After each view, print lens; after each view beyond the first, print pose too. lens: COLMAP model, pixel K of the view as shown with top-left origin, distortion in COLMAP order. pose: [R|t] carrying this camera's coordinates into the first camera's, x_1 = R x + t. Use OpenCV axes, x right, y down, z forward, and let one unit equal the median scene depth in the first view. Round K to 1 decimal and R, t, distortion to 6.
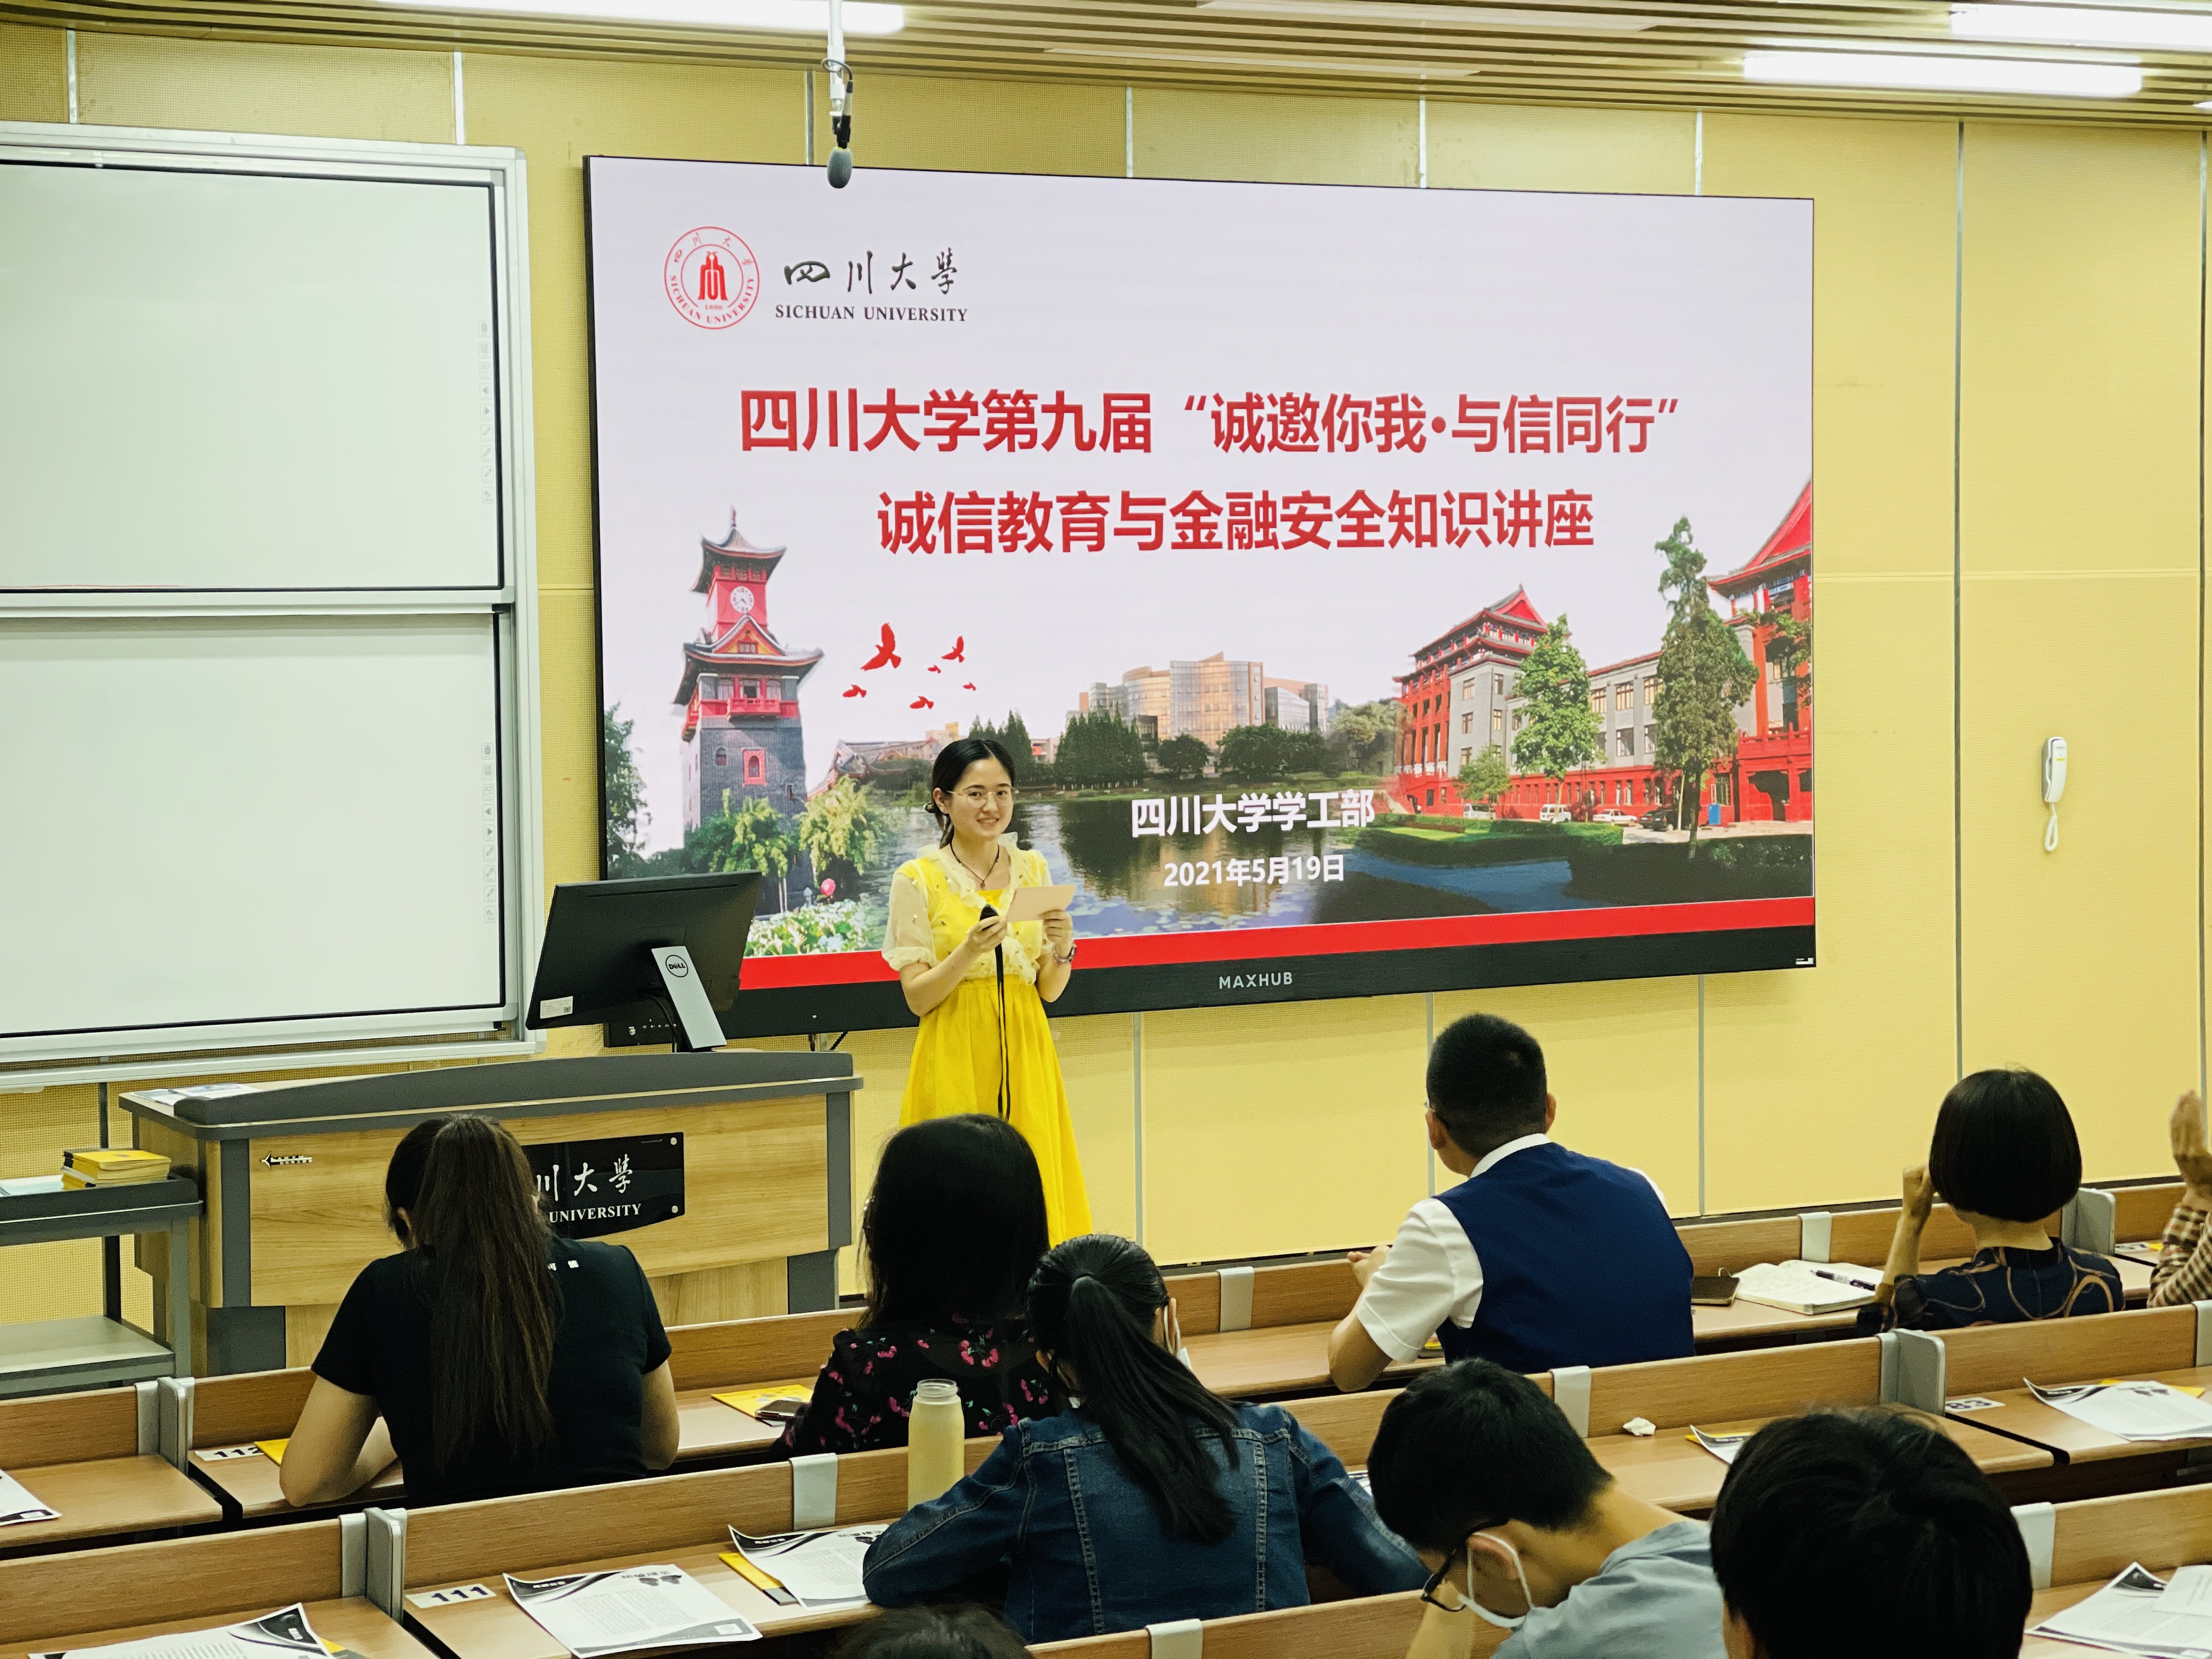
lens RADIAL K [[4059.3, 0, 1096.1], [0, 4059.3, 820.6], [0, 0, 1]] dist [0.134761, 0.964077]
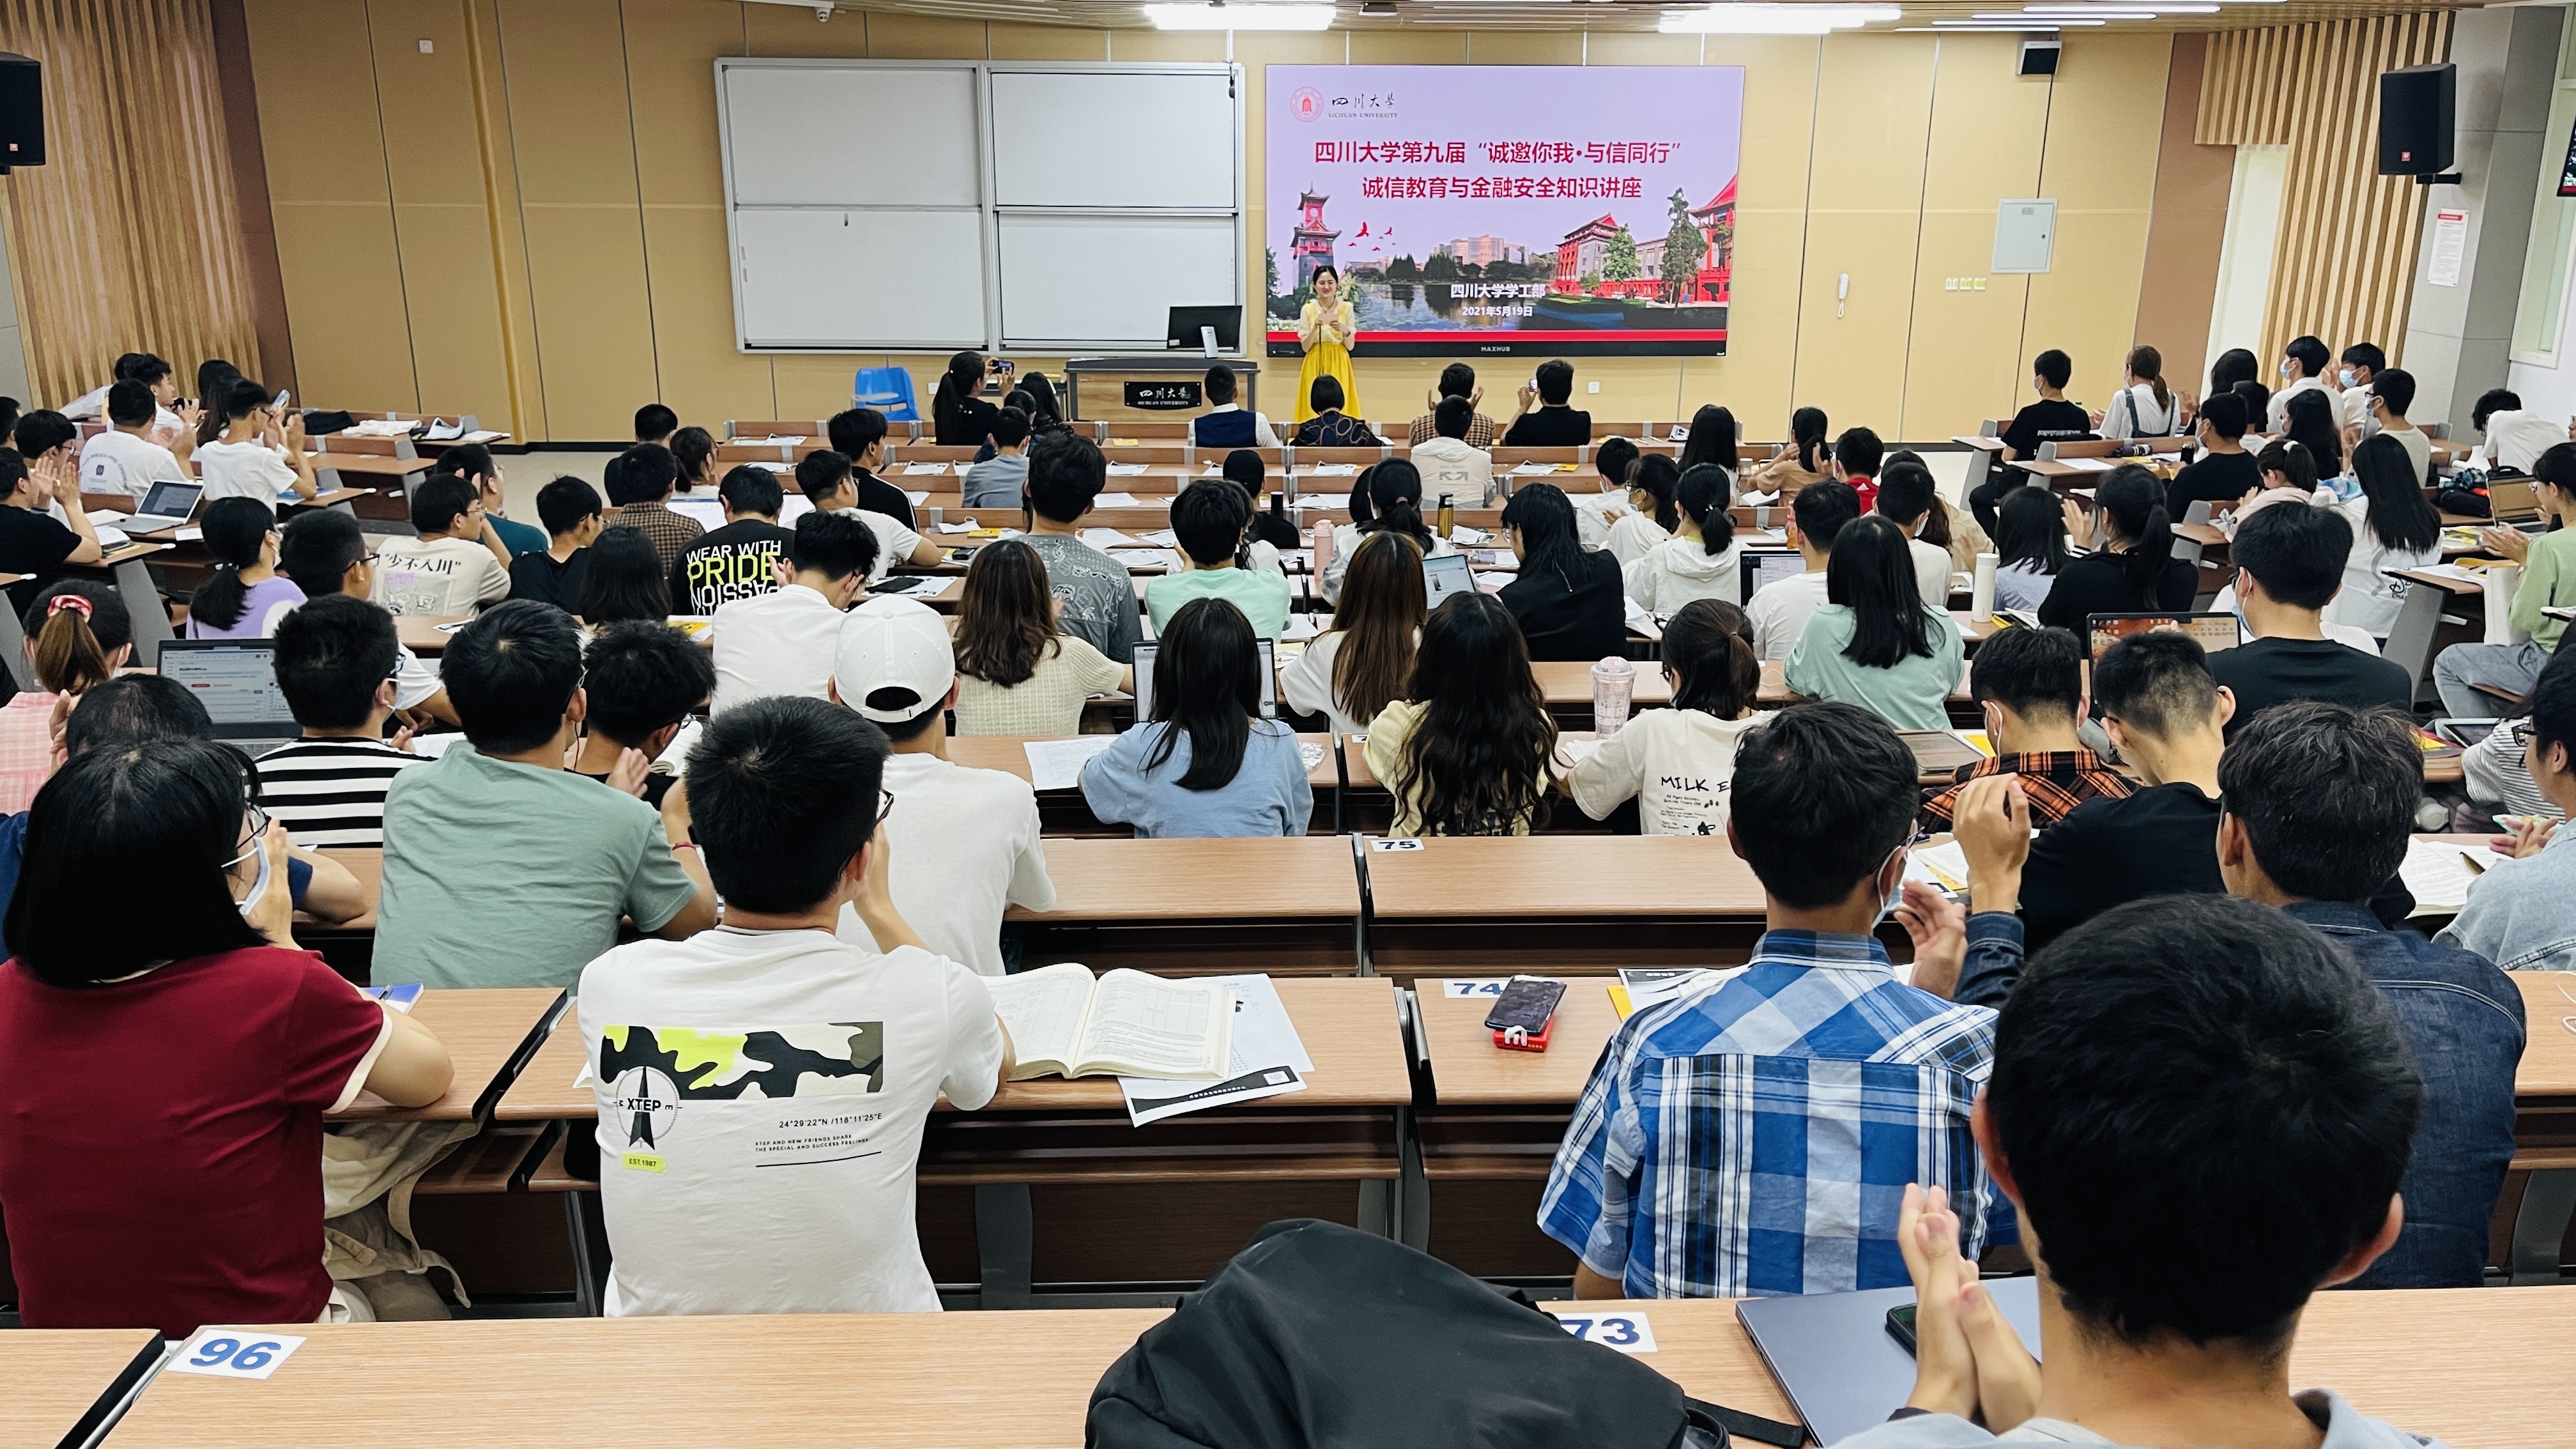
lens RADIAL K [[1951.7, 0, 1288.0], [0, 1951.7, 724.5], [0, 0, 1]] dist [0.043337, -0.000571]
pose [[0.904429, 0.141219, -0.402573, 0.520043], [-0.040669, 0.967867, 0.248151, -0.043719], [0.424680, -0.208063, 0.881111, -0.381416]]
